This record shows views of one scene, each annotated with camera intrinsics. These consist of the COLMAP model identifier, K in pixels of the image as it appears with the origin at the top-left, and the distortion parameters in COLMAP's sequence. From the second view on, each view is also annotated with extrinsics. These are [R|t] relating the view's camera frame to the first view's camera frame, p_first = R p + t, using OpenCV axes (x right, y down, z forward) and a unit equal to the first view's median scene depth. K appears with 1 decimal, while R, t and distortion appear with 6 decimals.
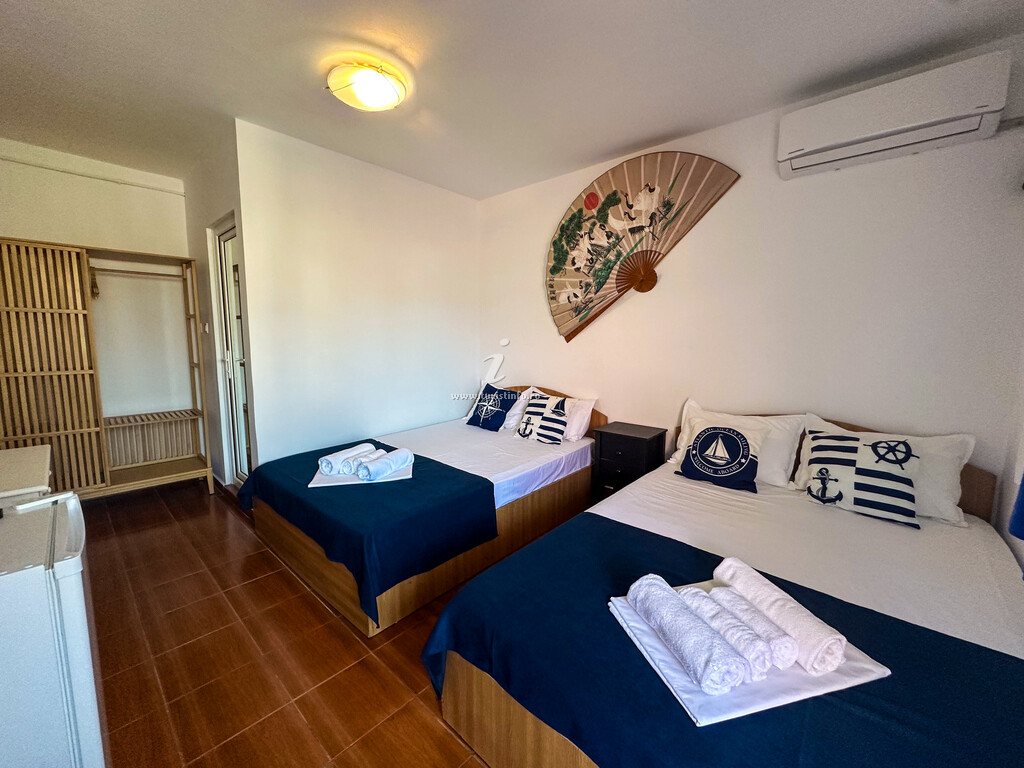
lens RADIAL K [[406.0, 0, 513.8], [0, 406.0, 378.8], [0, 0, 1]] dist [0.000592, 0.000190]
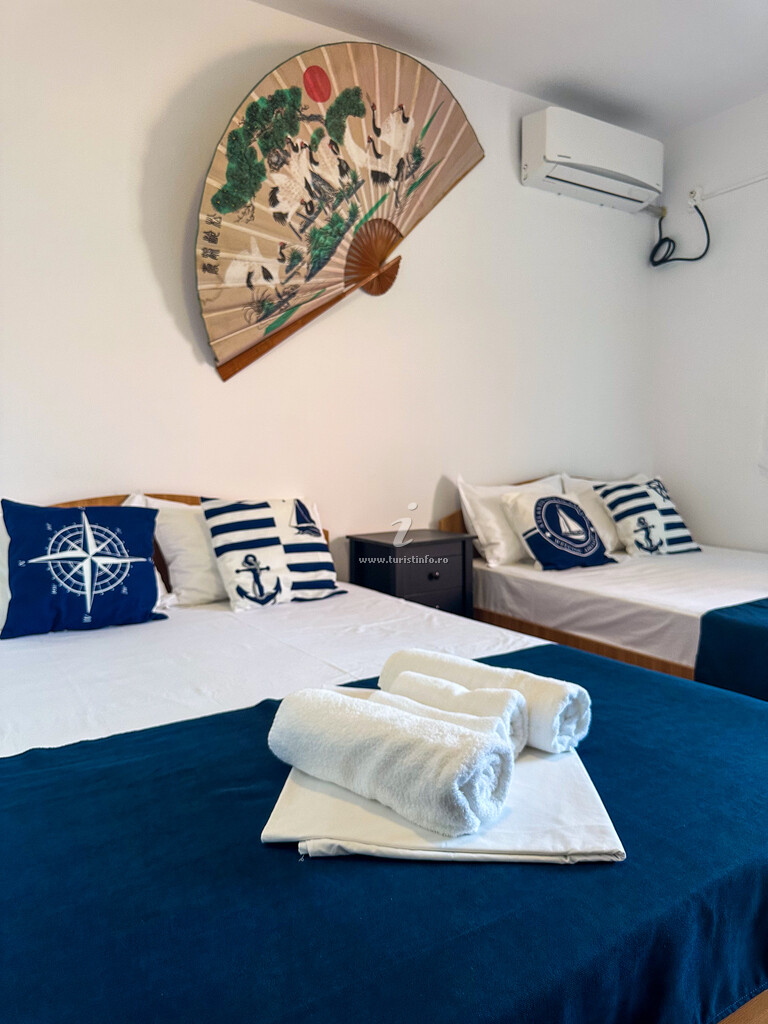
lens RADIAL K [[733.3, 0, 385.3], [0, 733.3, 516.4], [0, 0, 1]] dist [-0.002888, -0.007698]
pose [[0.275572, -0.079311, 0.958003, -0.653143], [0.128387, 0.990699, 0.045087, 0.045282], [-0.952668, 0.110570, 0.283191, 0.716635]]
